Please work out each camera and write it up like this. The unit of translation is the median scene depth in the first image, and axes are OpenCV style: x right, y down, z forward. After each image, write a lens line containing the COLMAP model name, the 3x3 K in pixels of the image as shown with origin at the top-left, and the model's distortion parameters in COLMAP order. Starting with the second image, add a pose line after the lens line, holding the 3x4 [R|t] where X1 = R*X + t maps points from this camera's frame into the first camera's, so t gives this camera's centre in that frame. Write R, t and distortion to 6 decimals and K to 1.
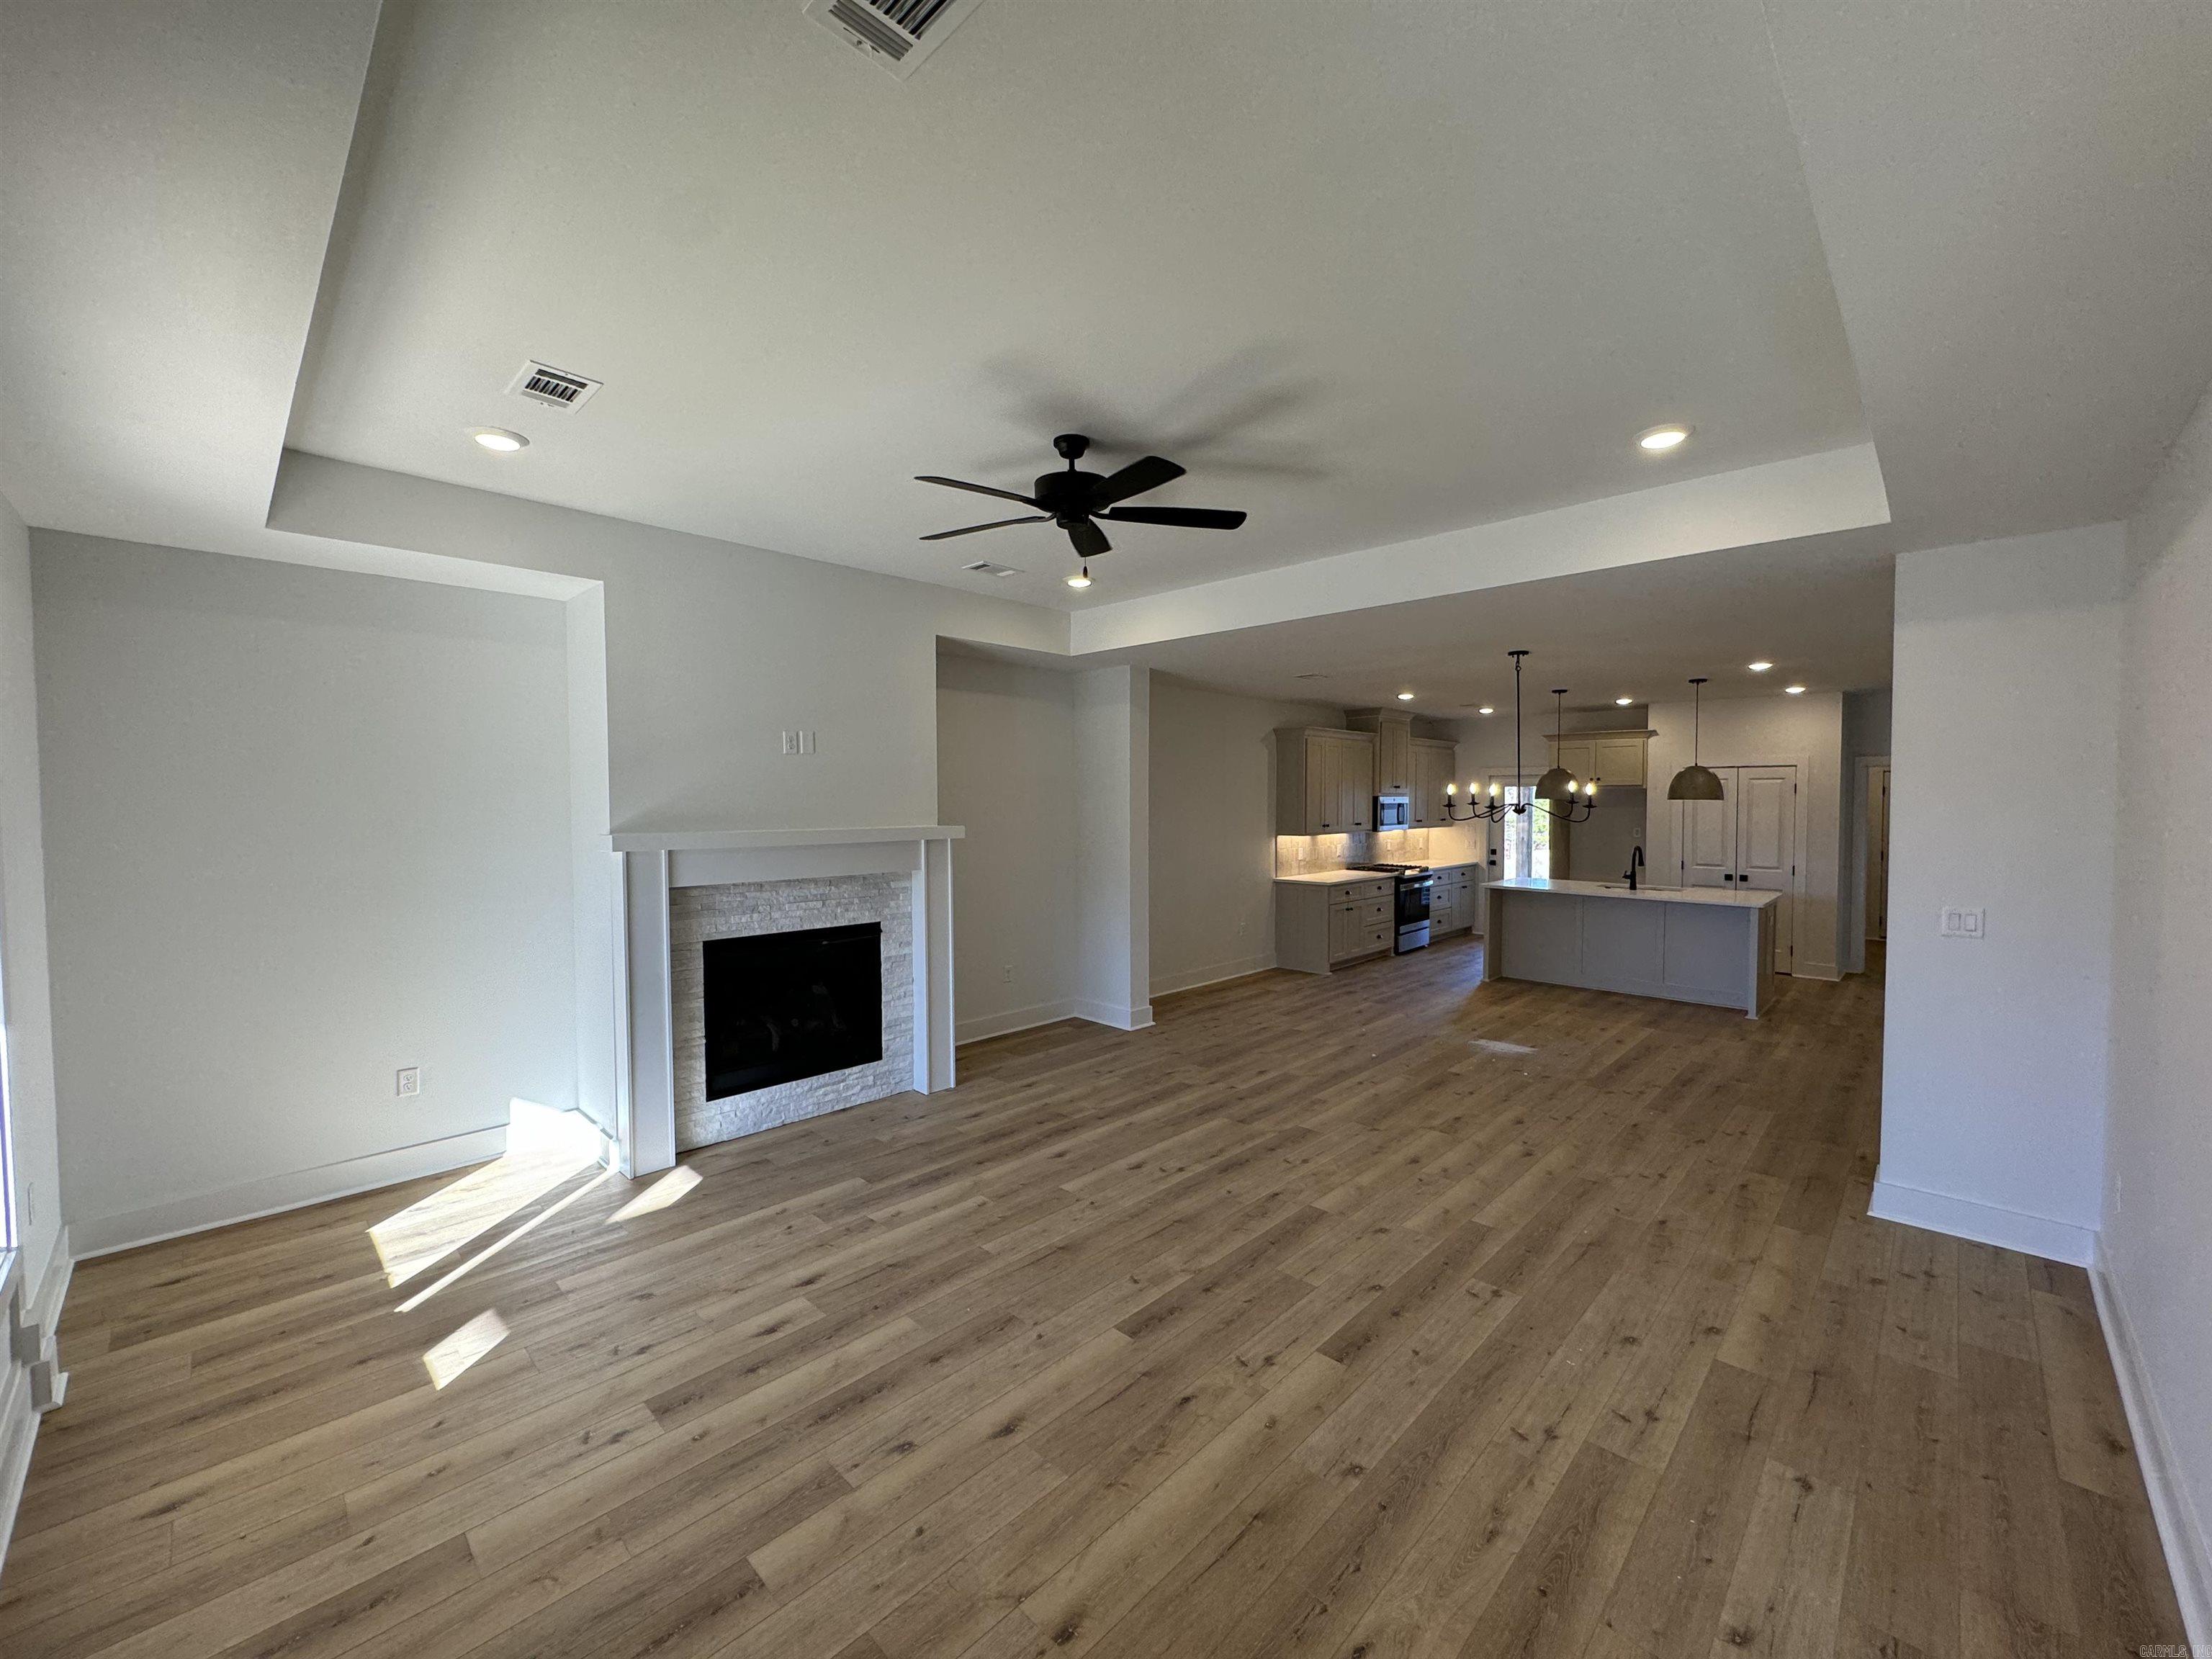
lens RADIAL K [[877.9, 0, 1100.3], [0, 877.9, 829.0], [0, 0, 1]] dist [-0.003506, 0.001068]
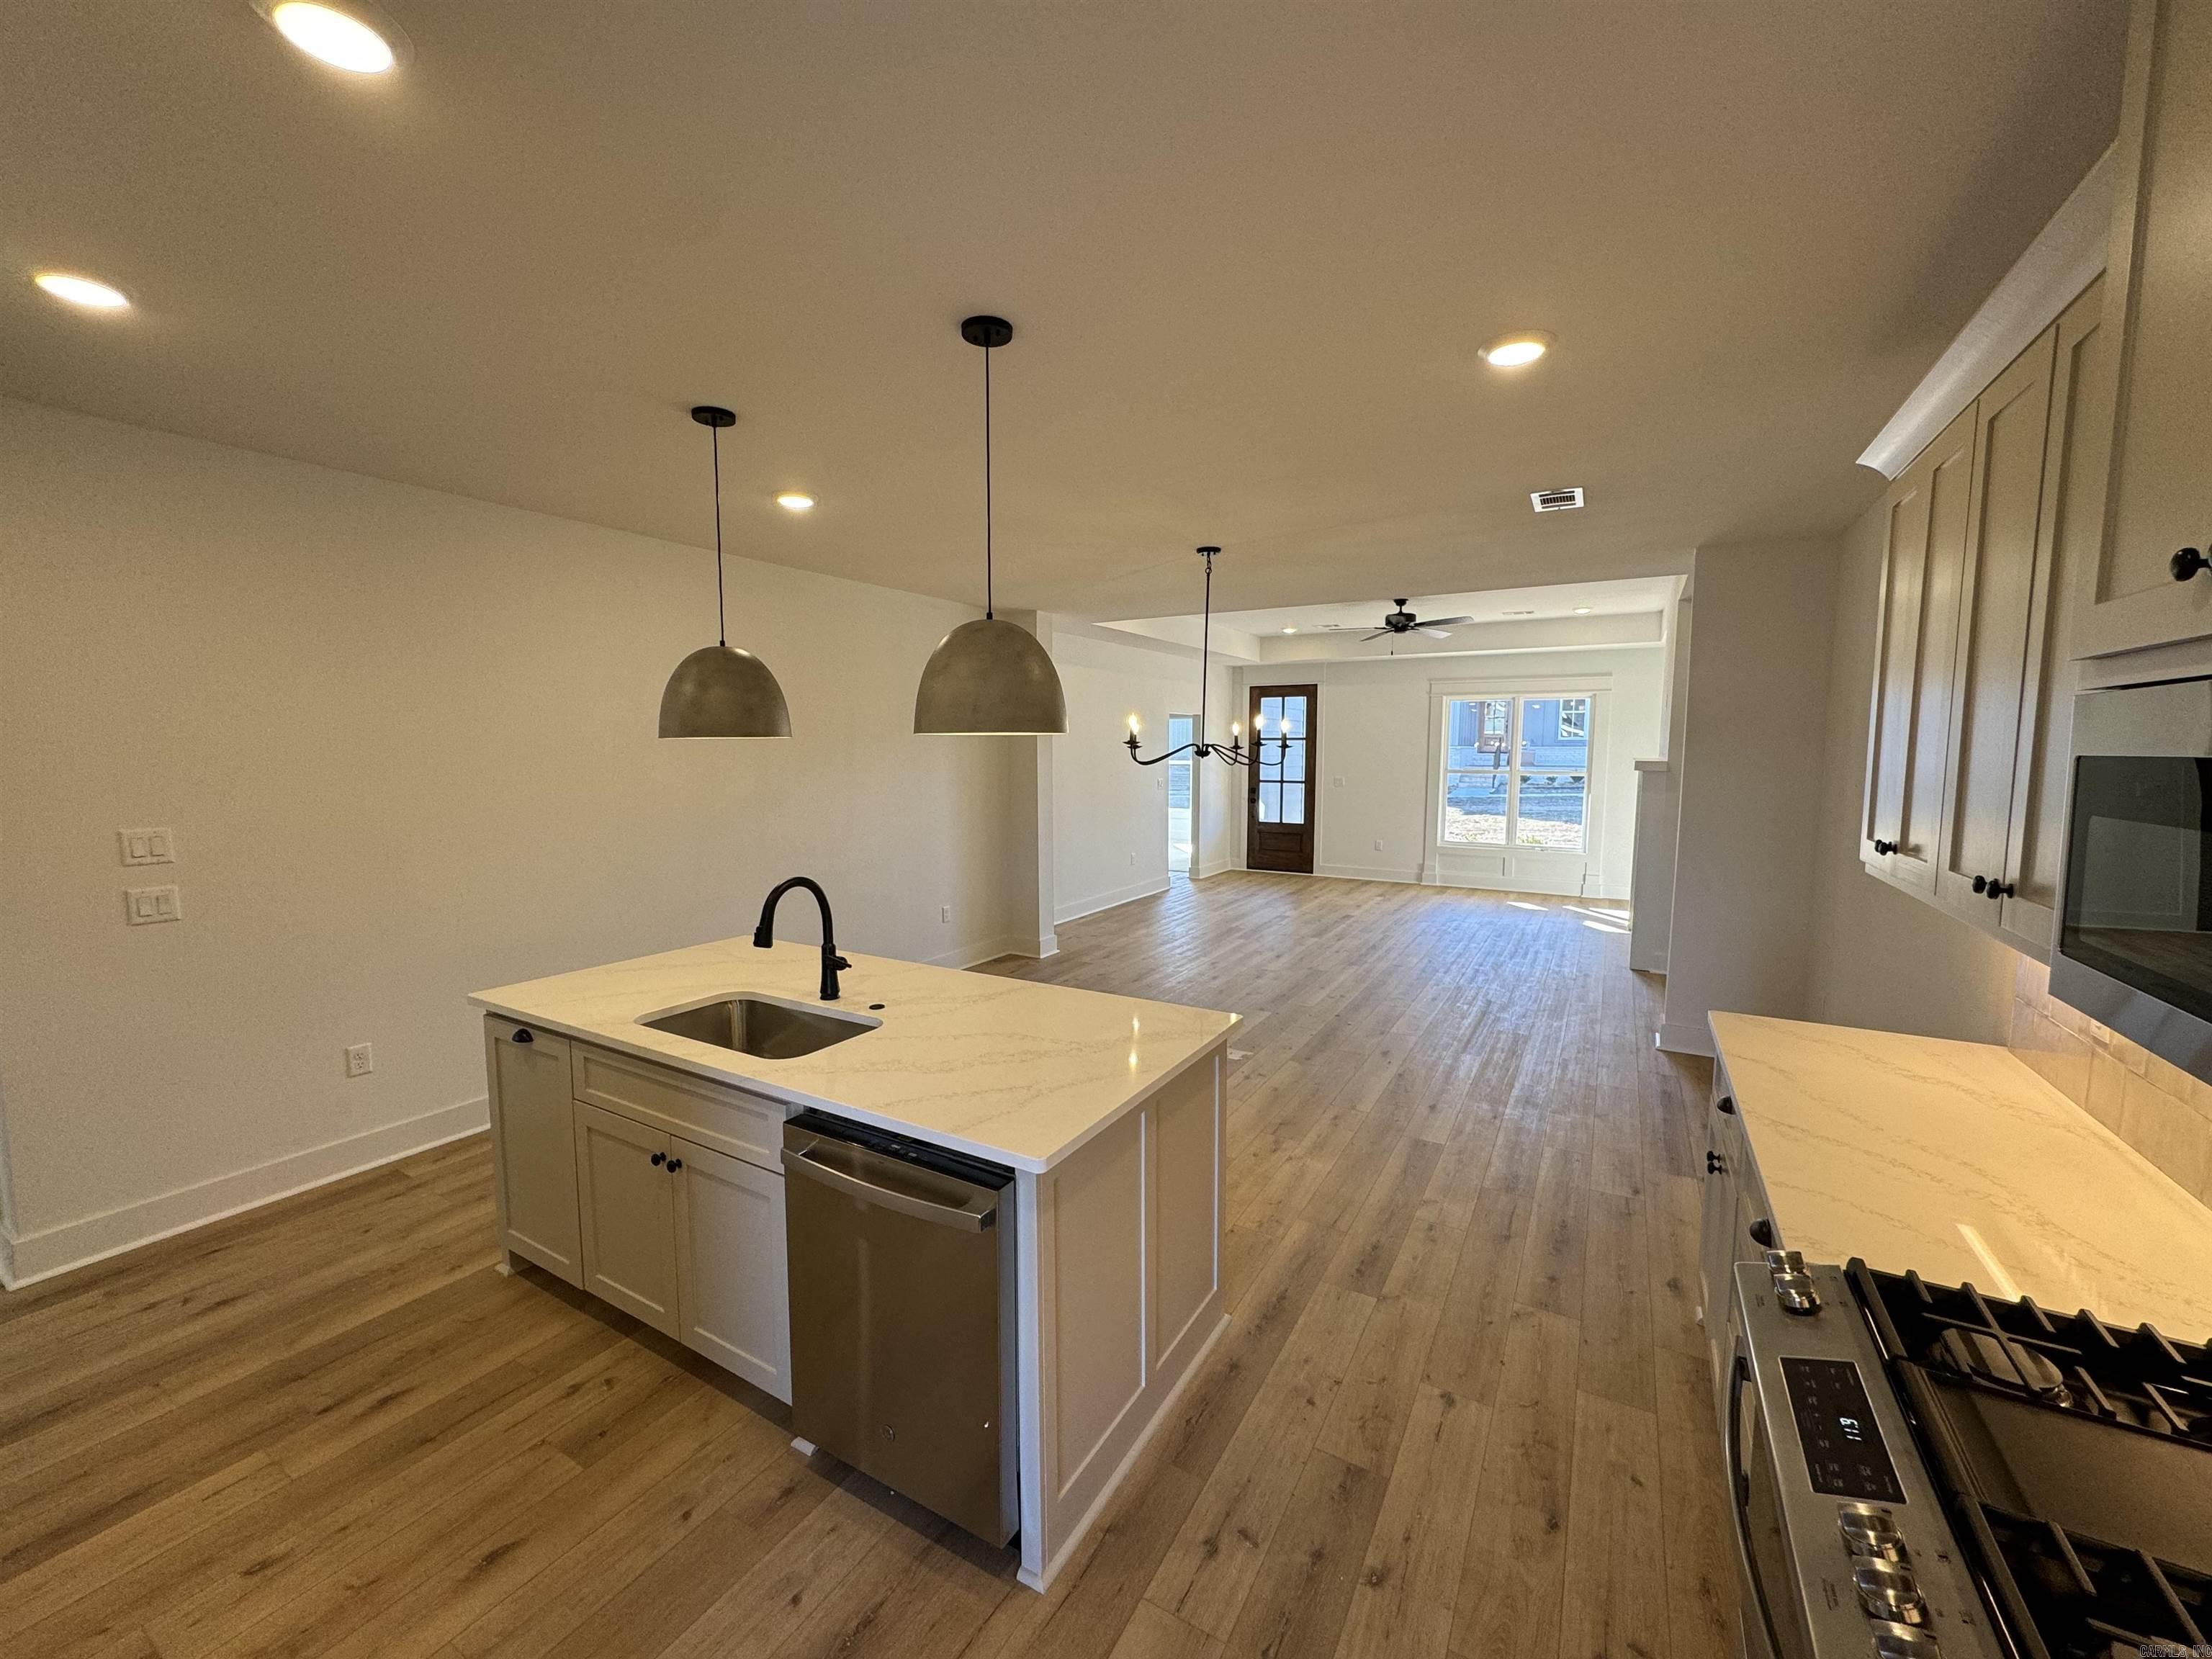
lens RADIAL K [[877.9, 0, 1105.9], [0, 877.9, 840.1], [0, 0, 1]] dist [-0.003506, 0.001068]
pose [[-0.969039, 0.027856, -0.245330, 1.013284], [-0.007176, 0.990018, 0.140756, -0.071588], [0.246802, 0.138159, -0.959167, 2.334275]]
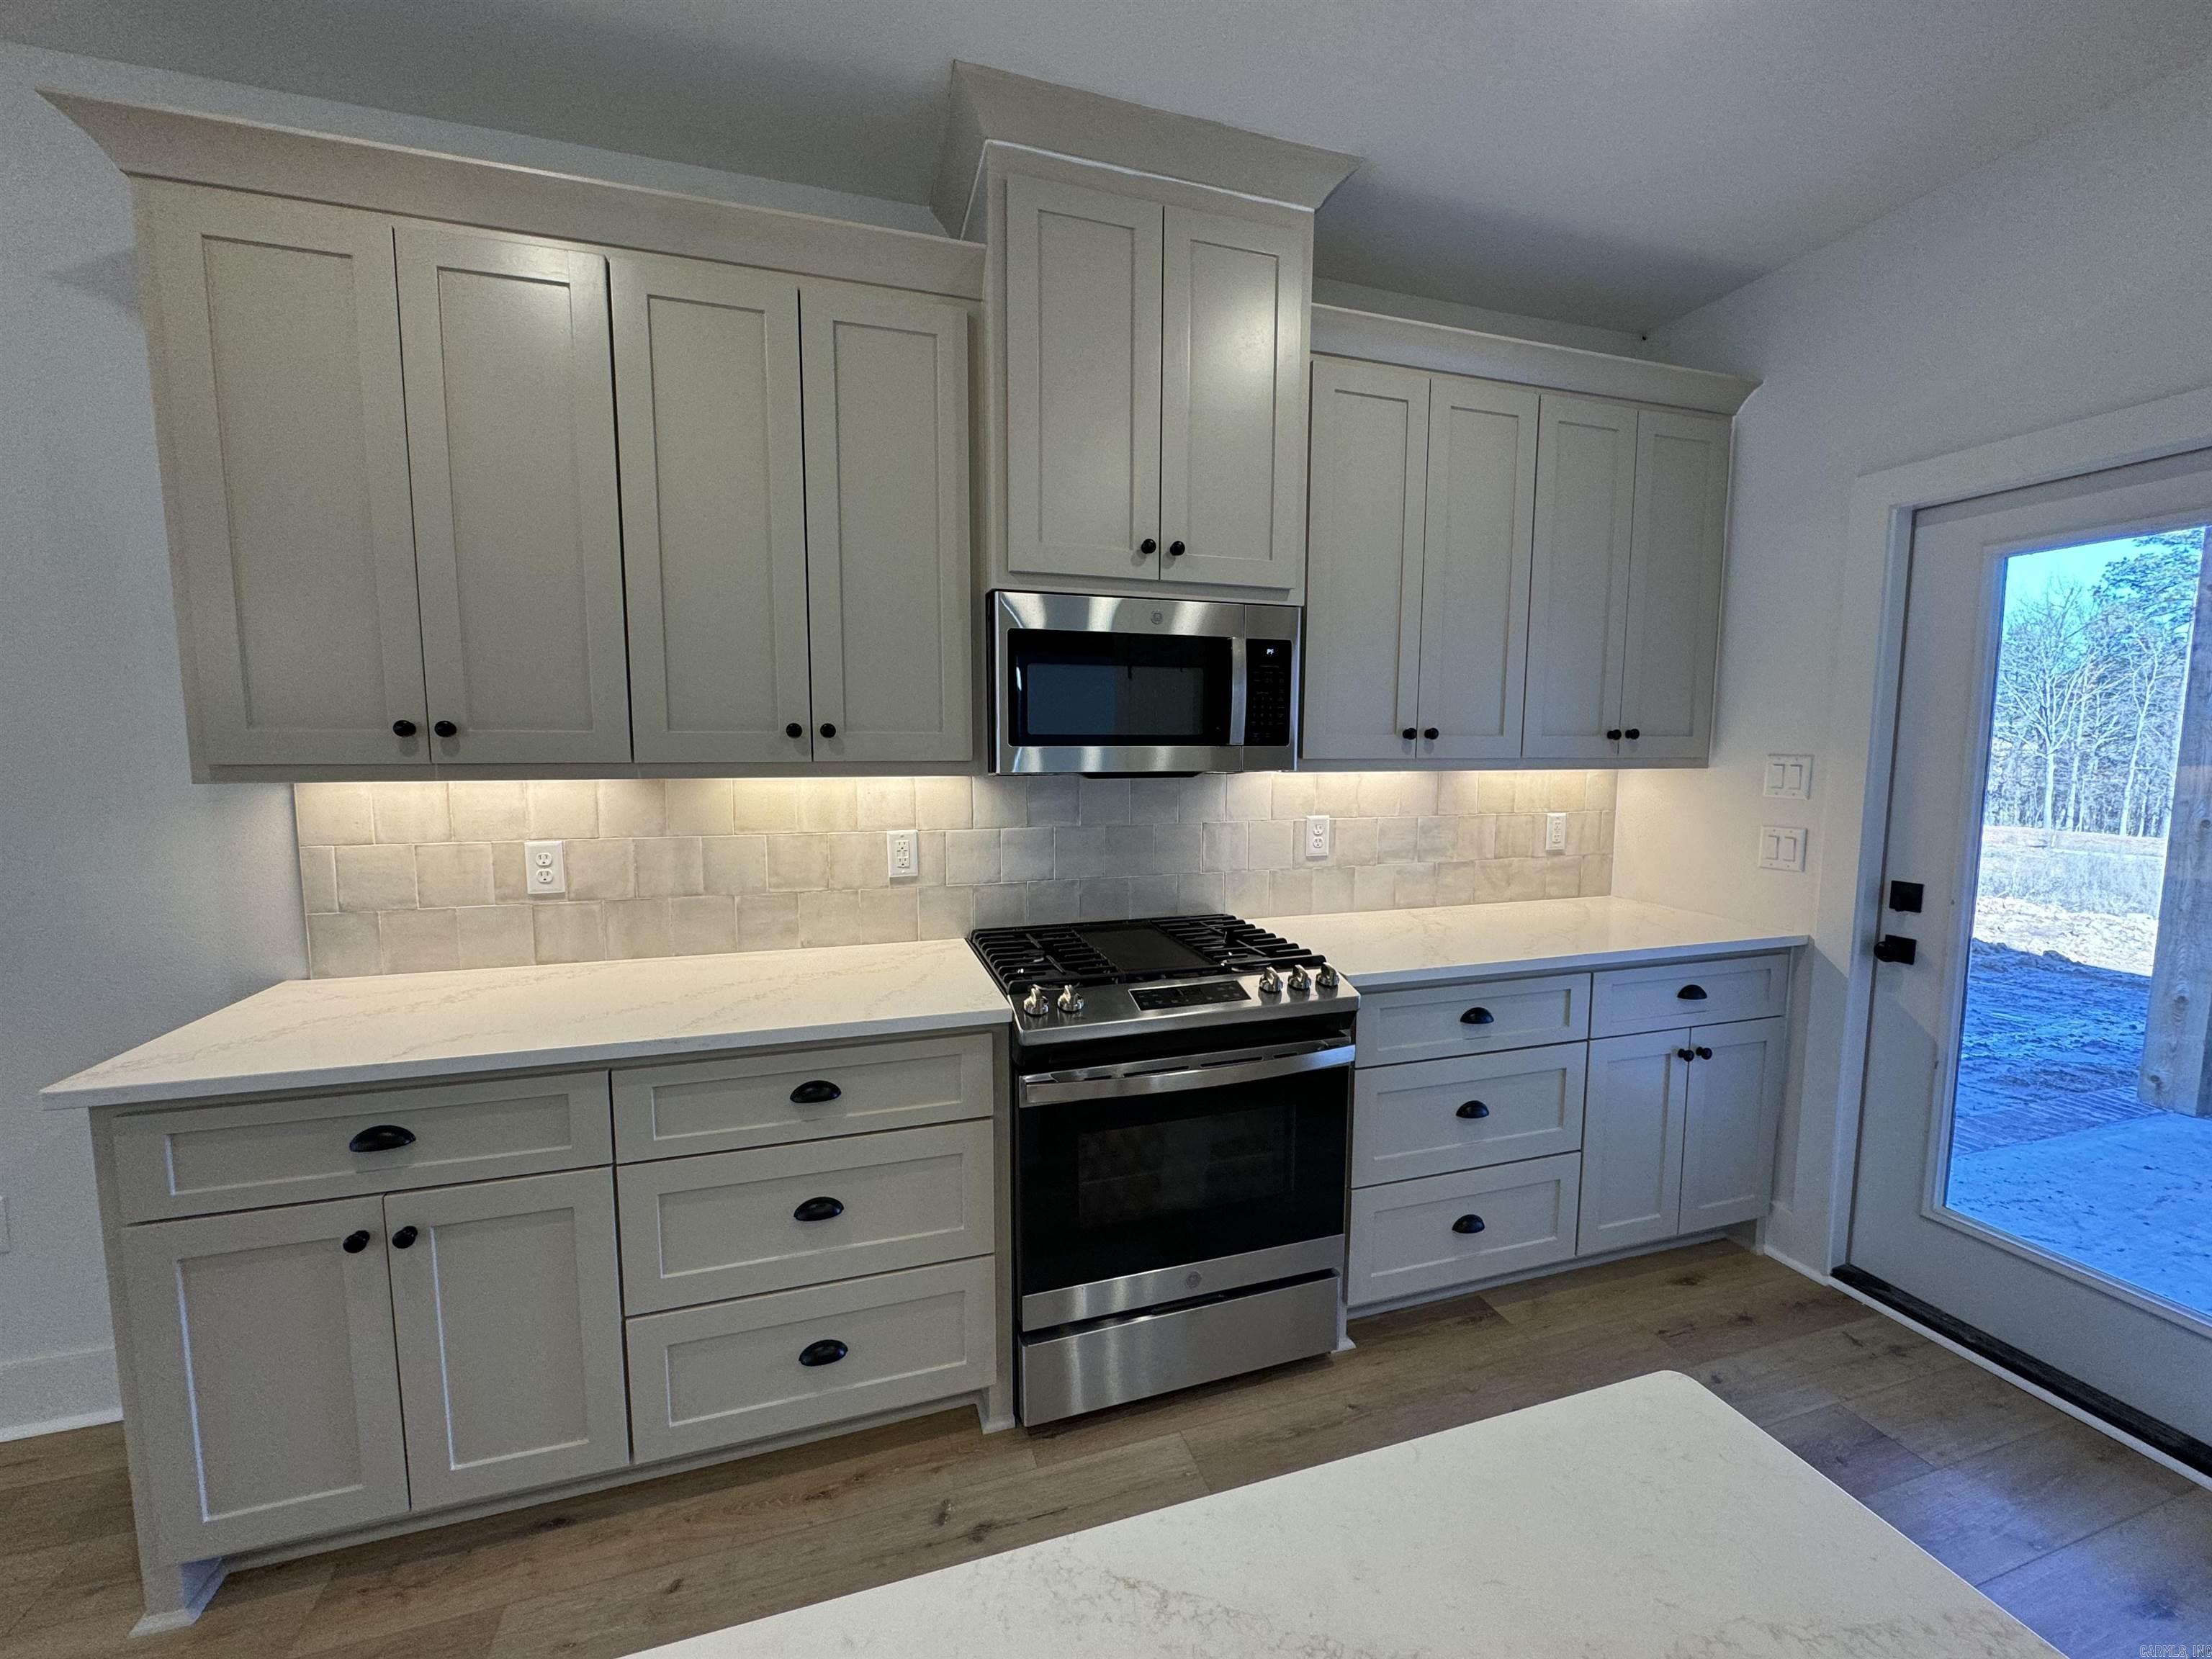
lens RADIAL K [[877.9, 0, 1104.3], [0, 877.9, 827.2], [0, 0, 1]] dist [-0.003506, 0.001068]
pose [[0.883254, 0.052624, -0.465933, 0.930861], [-0.023131, 0.997362, 0.068797, 0.001788], [0.468325, -0.049988, 0.882141, 1.815061]]
